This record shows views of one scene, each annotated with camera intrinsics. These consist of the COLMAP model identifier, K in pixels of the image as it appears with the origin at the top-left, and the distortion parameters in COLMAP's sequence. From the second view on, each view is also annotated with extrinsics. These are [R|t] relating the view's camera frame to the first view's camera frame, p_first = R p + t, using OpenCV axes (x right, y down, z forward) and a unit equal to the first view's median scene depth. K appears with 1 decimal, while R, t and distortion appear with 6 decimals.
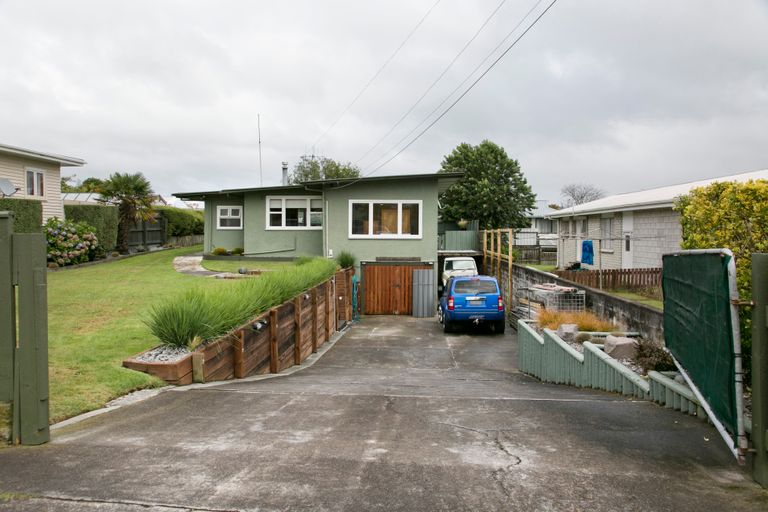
lens RADIAL K [[605.3, 0, 384.0], [0, 605.3, 256.0], [0, 0, 1]] dist [0.000593, 0.000277]
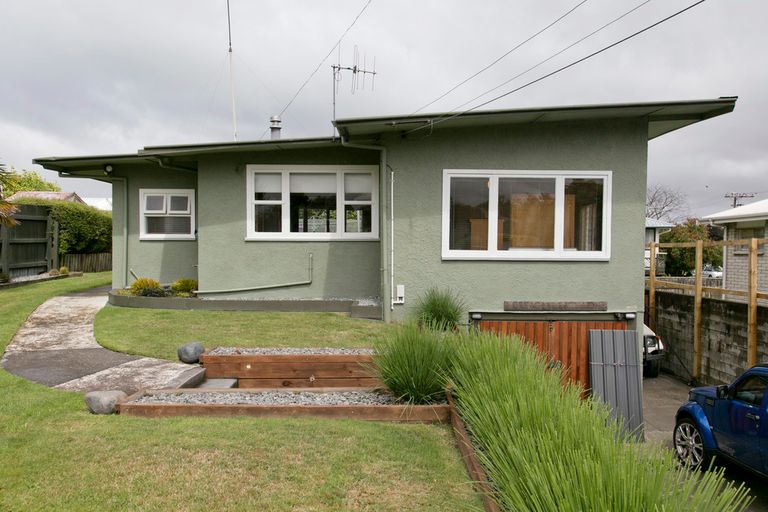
lens RADIAL K [[621.2, 0, 385.0], [0, 621.2, 285.7], [0, 0, 1]] dist [0.005467, 0.001636]
pose [[0.998397, -0.002518, 0.056548, -0.117576], [0.001445, 0.999818, 0.019000, -0.017478], [-0.056586, -0.018887, 0.998219, 0.526594]]
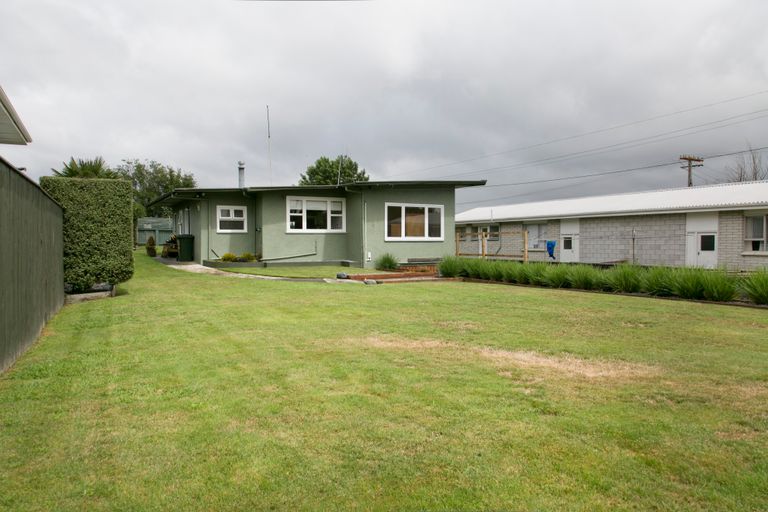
lens RADIAL K [[532.0, 0, 384.0], [0, 532.0, 256.0], [0, 0, 1]] dist [-0.002996, -0.000693]
pose [[0.845750, -0.021206, 0.533158, -0.502702], [0.029831, 0.999526, -0.007567, 0.002480], [-0.532745, 0.022304, 0.845982, 0.239083]]
